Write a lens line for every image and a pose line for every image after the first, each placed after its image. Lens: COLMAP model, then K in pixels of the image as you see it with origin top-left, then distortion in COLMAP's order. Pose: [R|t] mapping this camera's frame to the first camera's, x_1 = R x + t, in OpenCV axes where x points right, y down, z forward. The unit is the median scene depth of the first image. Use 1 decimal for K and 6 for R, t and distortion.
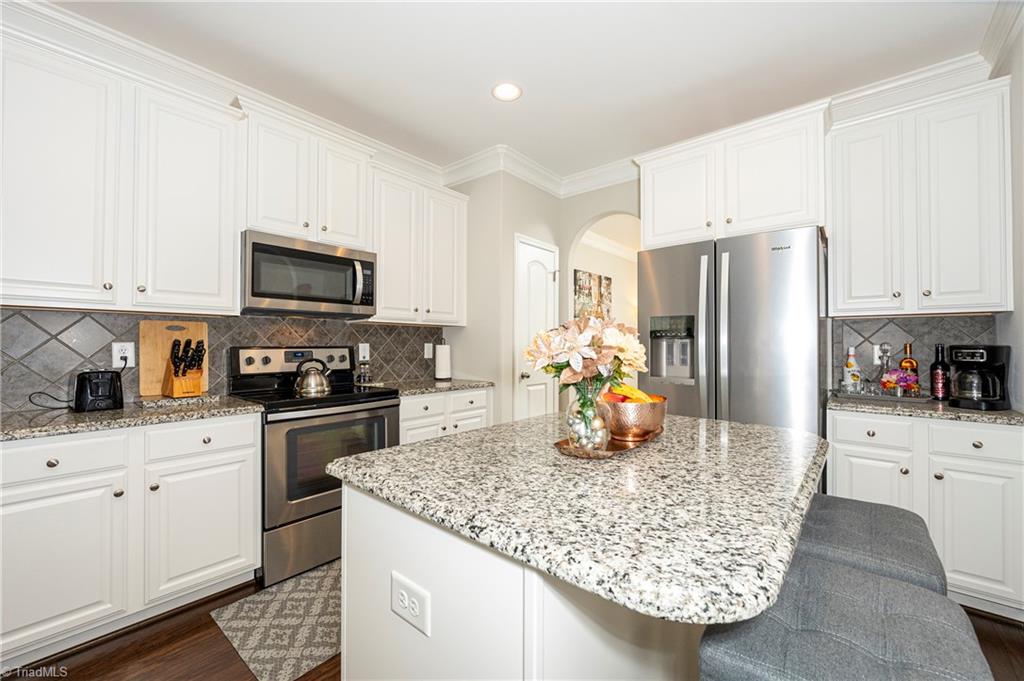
lens RADIAL K [[407.4, 0, 511.8], [0, 407.4, 341.9], [0, 0, 1]] dist [-0.005249, -0.000411]
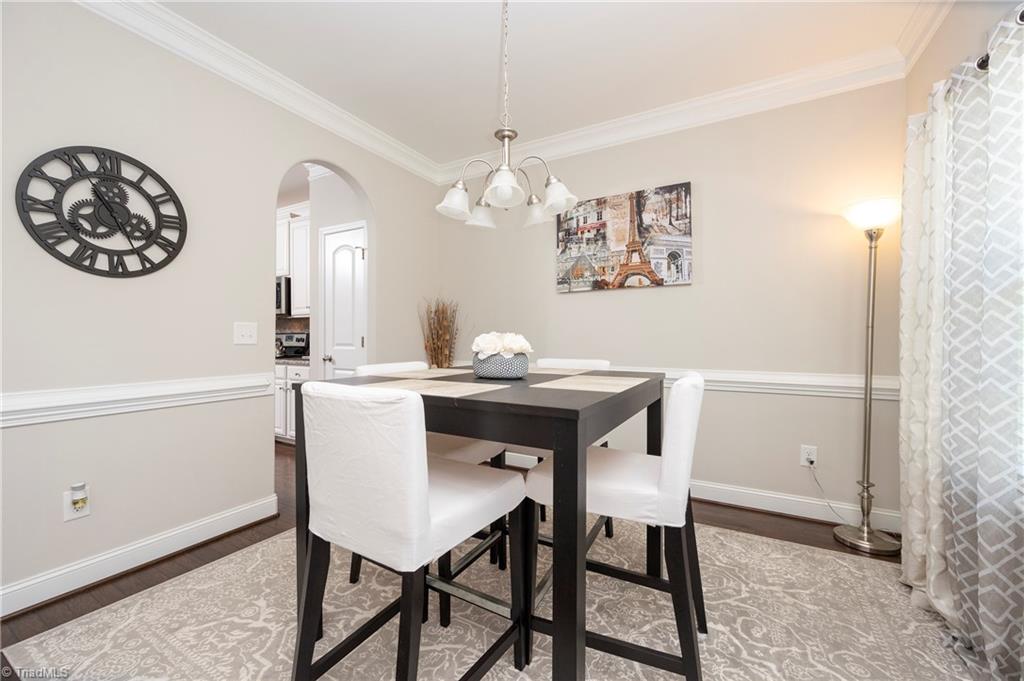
lens RADIAL K [[407.4, 0, 511.7], [0, 407.4, 340.0], [0, 0, 1]] dist [-0.005249, -0.000411]
pose [[0.184706, 0.008094, -0.982761, 0.711664], [0.005125, 0.999945, 0.009199, 0.016555], [0.982780, -0.006736, 0.184654, 0.779059]]
